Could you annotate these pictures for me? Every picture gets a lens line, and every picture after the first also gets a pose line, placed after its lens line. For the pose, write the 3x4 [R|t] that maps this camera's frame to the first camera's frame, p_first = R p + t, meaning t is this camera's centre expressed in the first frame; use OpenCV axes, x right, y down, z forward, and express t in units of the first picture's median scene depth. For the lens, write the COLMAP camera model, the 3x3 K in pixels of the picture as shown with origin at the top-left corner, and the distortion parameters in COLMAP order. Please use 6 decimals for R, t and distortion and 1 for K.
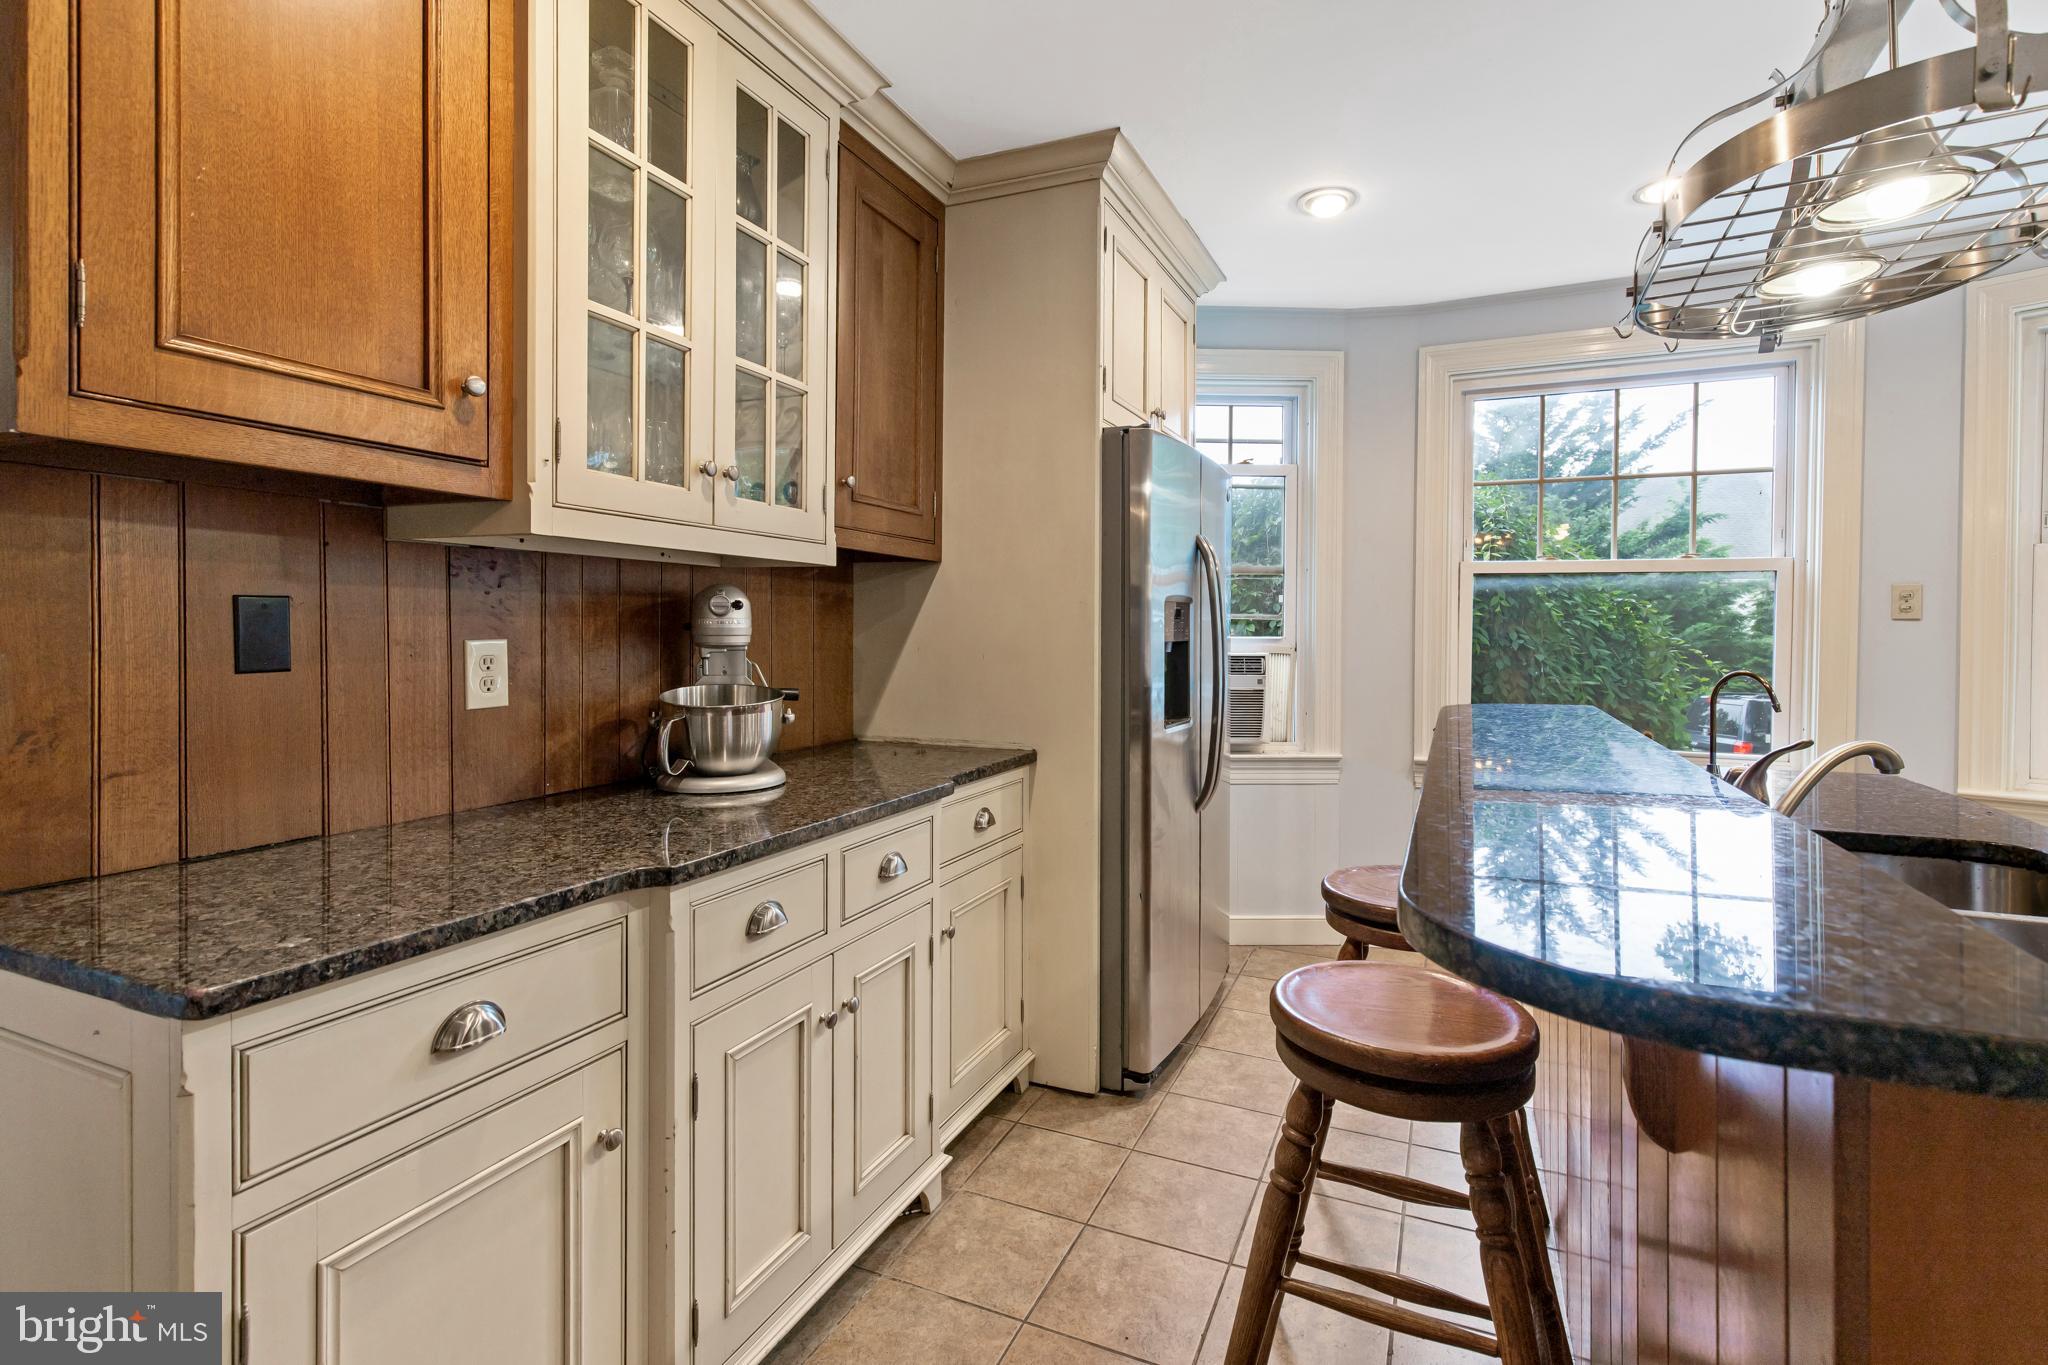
lens RADIAL K [[936.1, 0, 1079.8], [0, 936.1, 646.9], [0, 0, 1]] dist [0.005150, -0.001912]
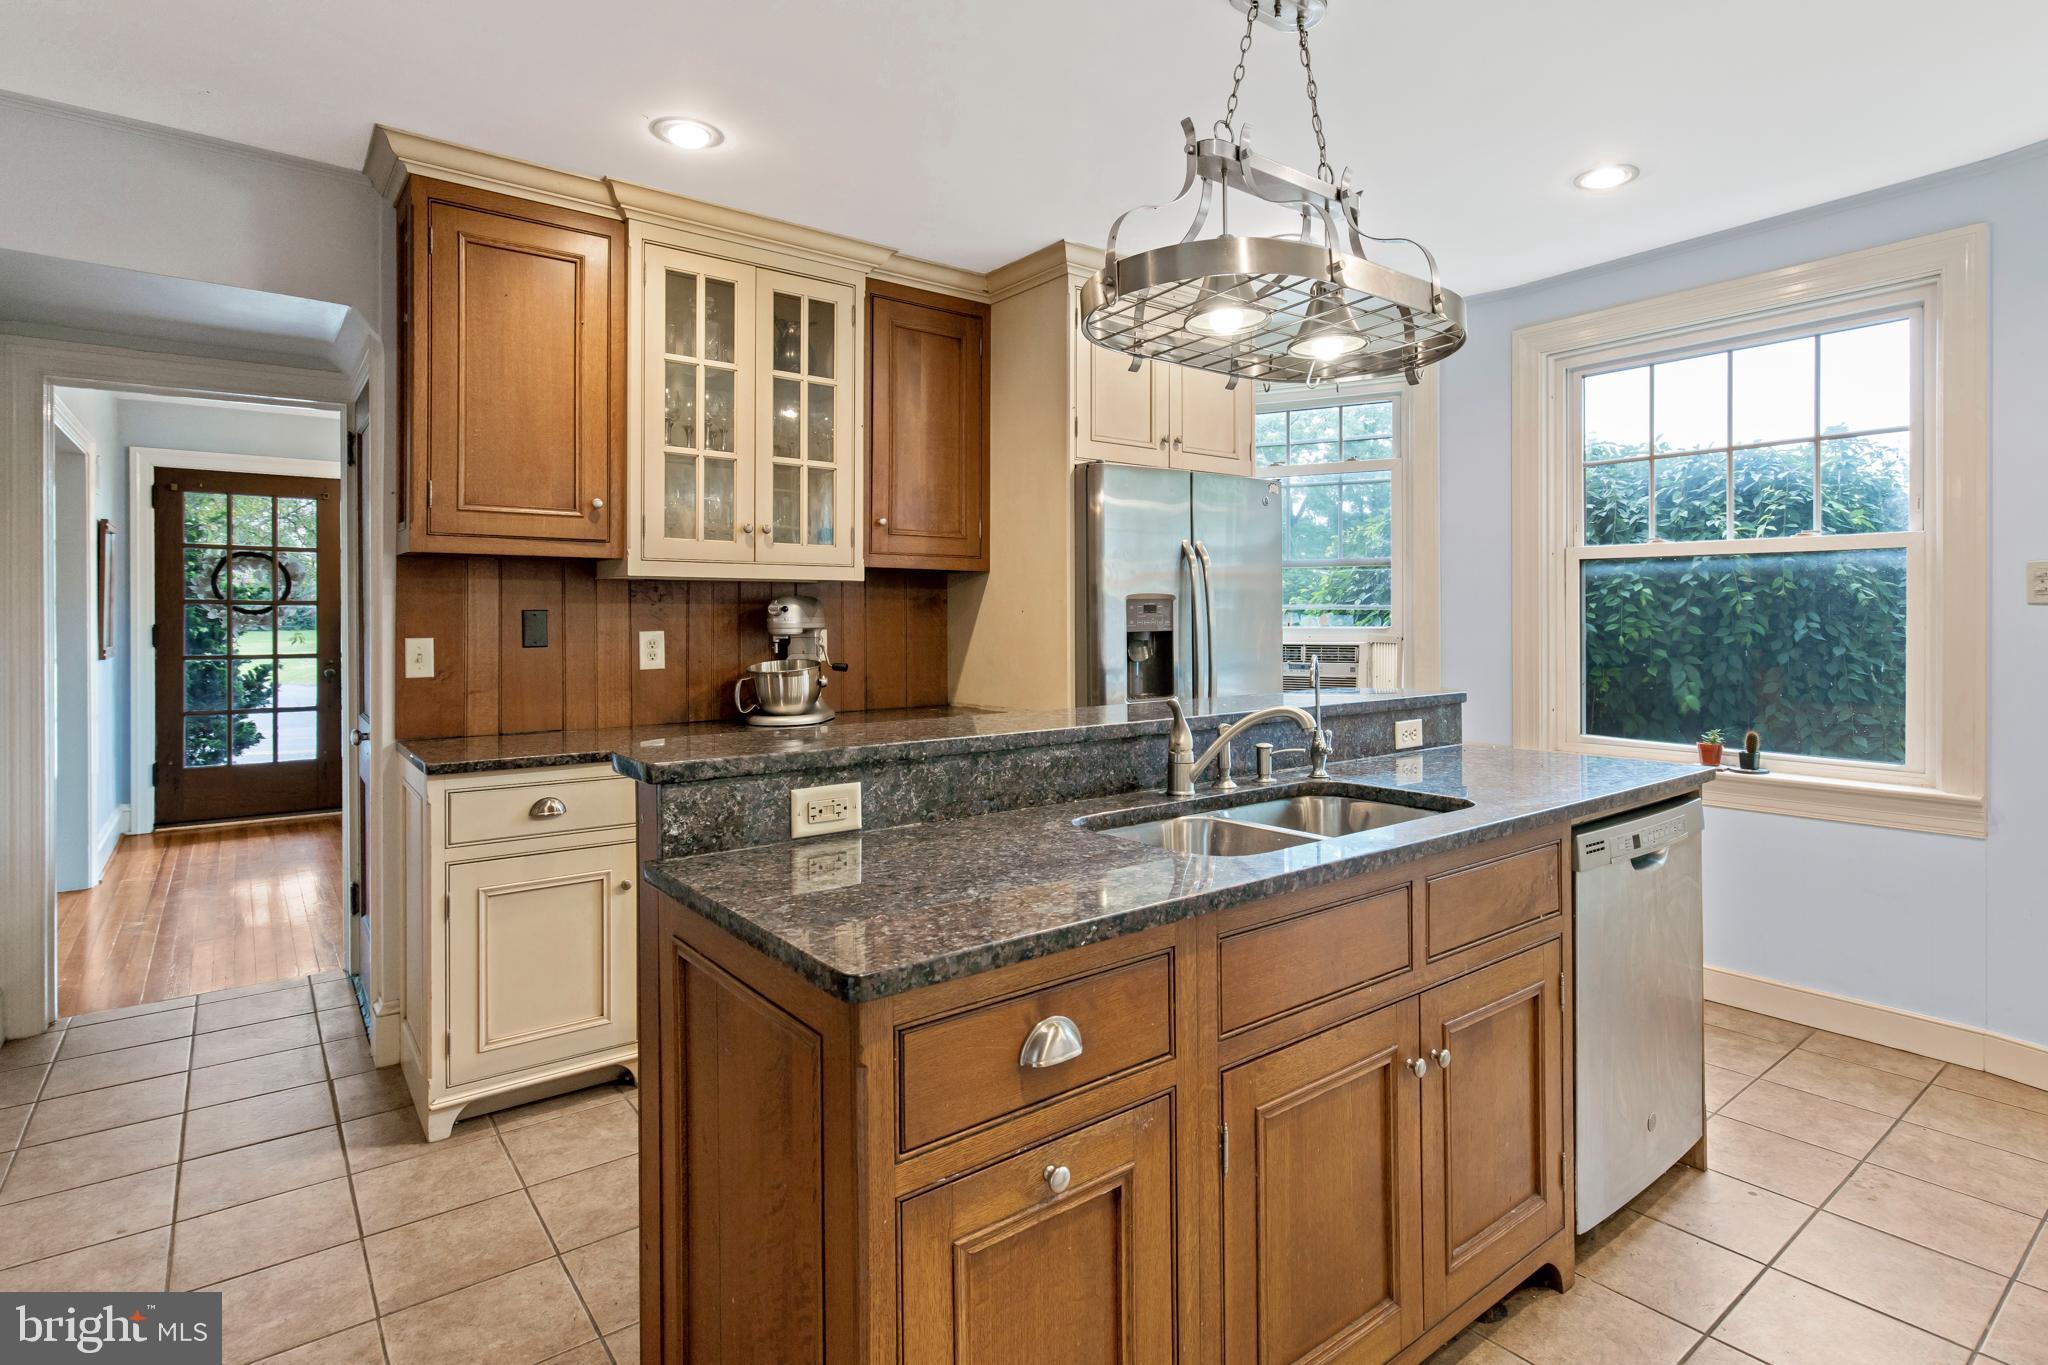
lens RADIAL K [[1036.1, 0, 1089.7], [0, 1036.1, 626.1], [0, 0, 1]] dist [-0.005066, 0.000202]
pose [[0.877672, -0.002495, -0.479256, 0.844576], [-0.001900, 0.999960, -0.008686, -0.001279], [0.479259, 0.008534, 0.877632, -0.270377]]
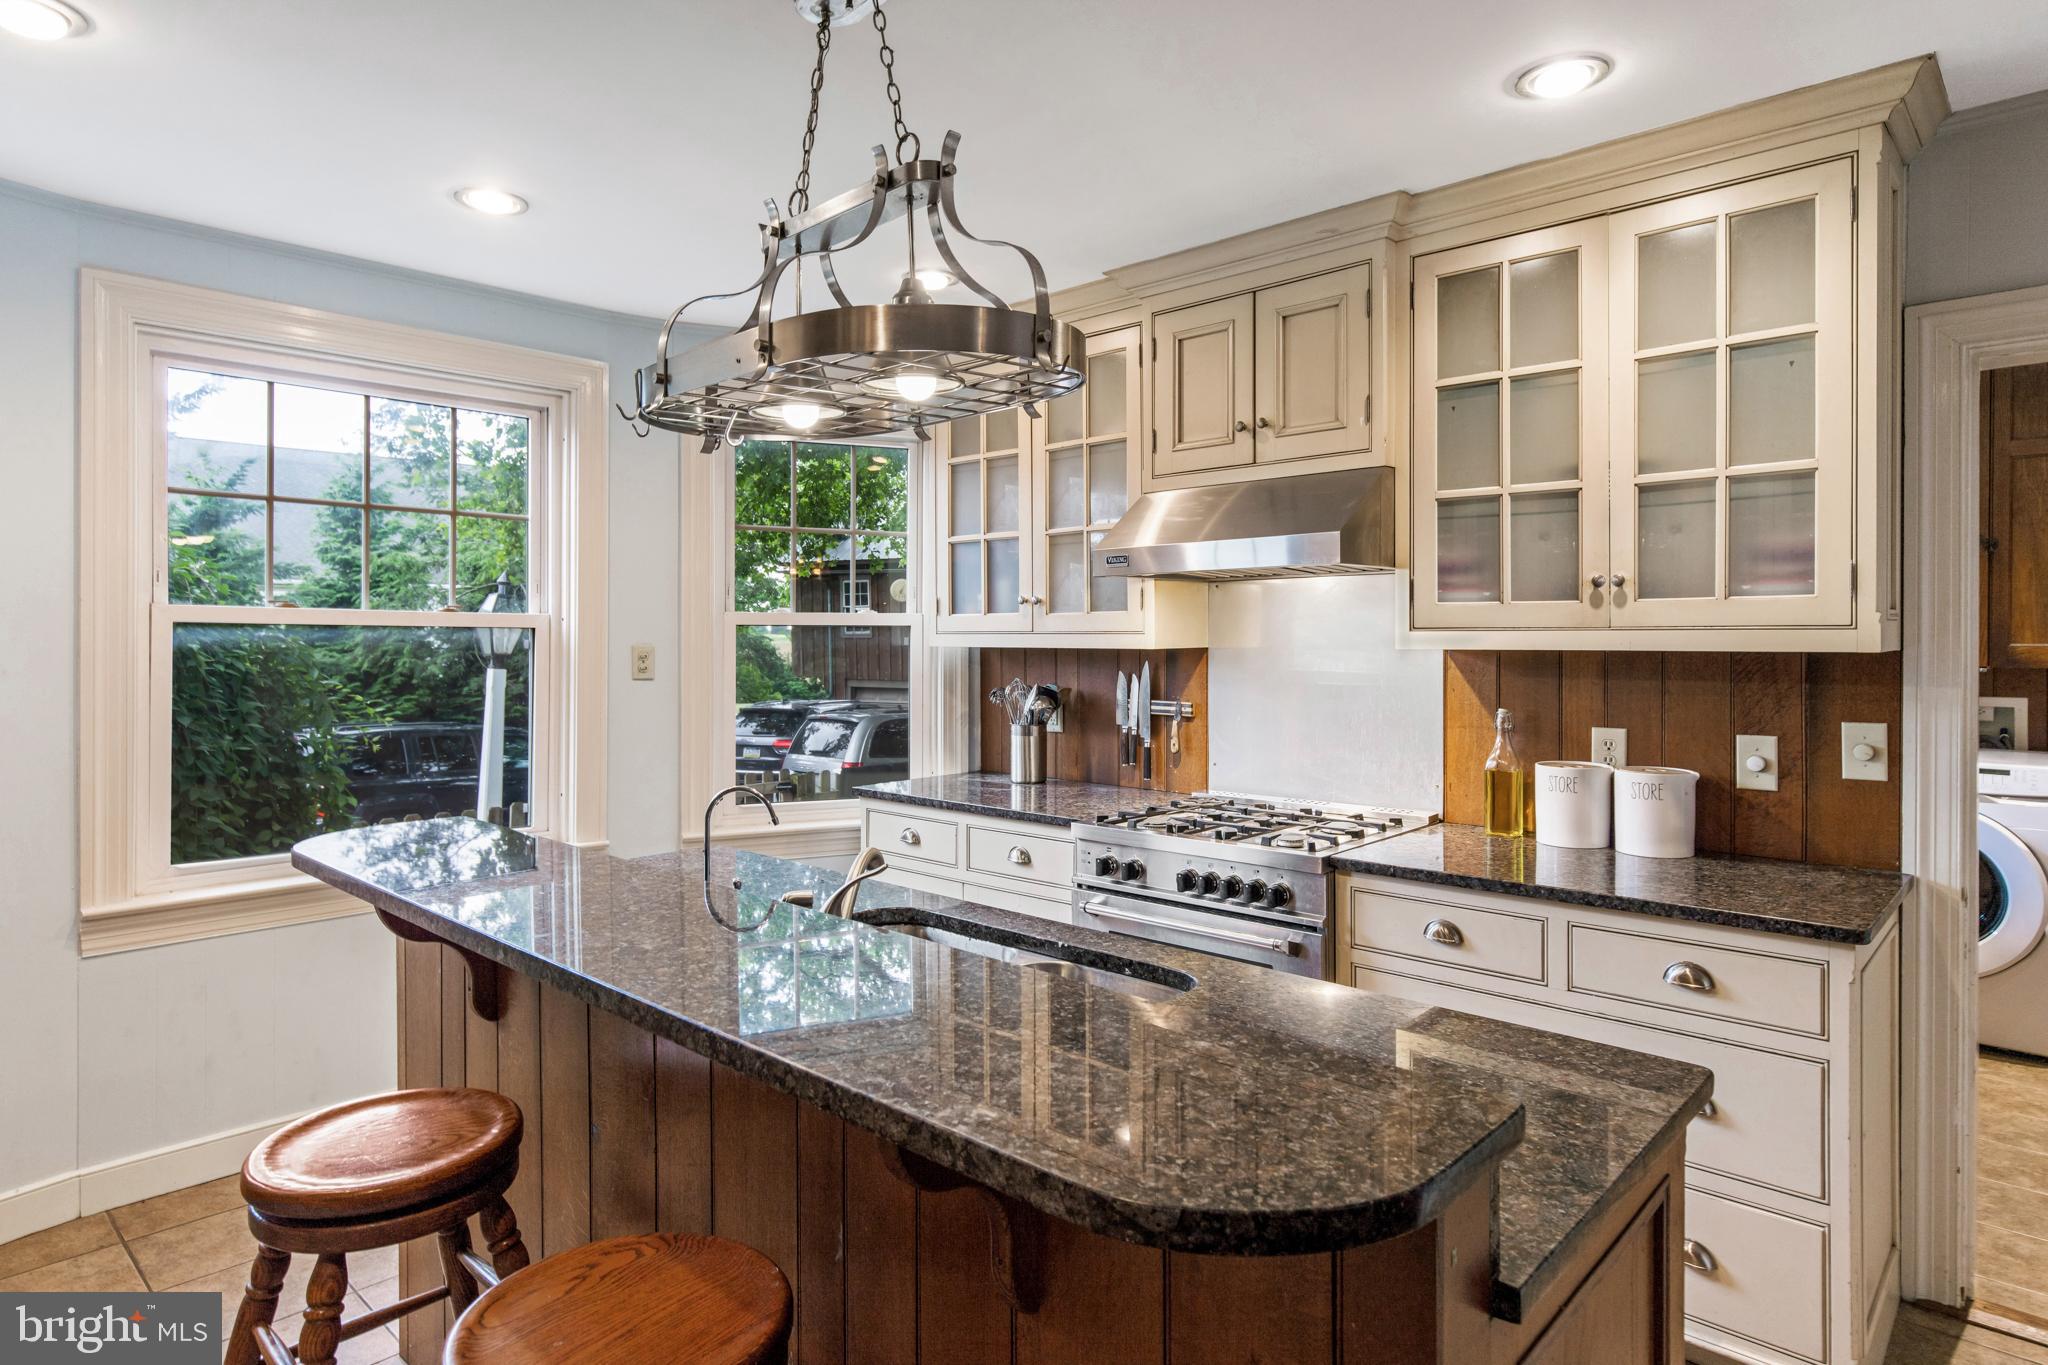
lens RADIAL K [[1162.0, 0, 997.6], [0, 1162.0, 642.6], [0, 0, 1]] dist [0.006201, 0.000505]
pose [[0.369083, -0.005953, 0.929377, -0.253318], [0.015443, 0.999881, 0.000272, -0.093057], [-0.929268, 0.014252, 0.369131, 0.226356]]
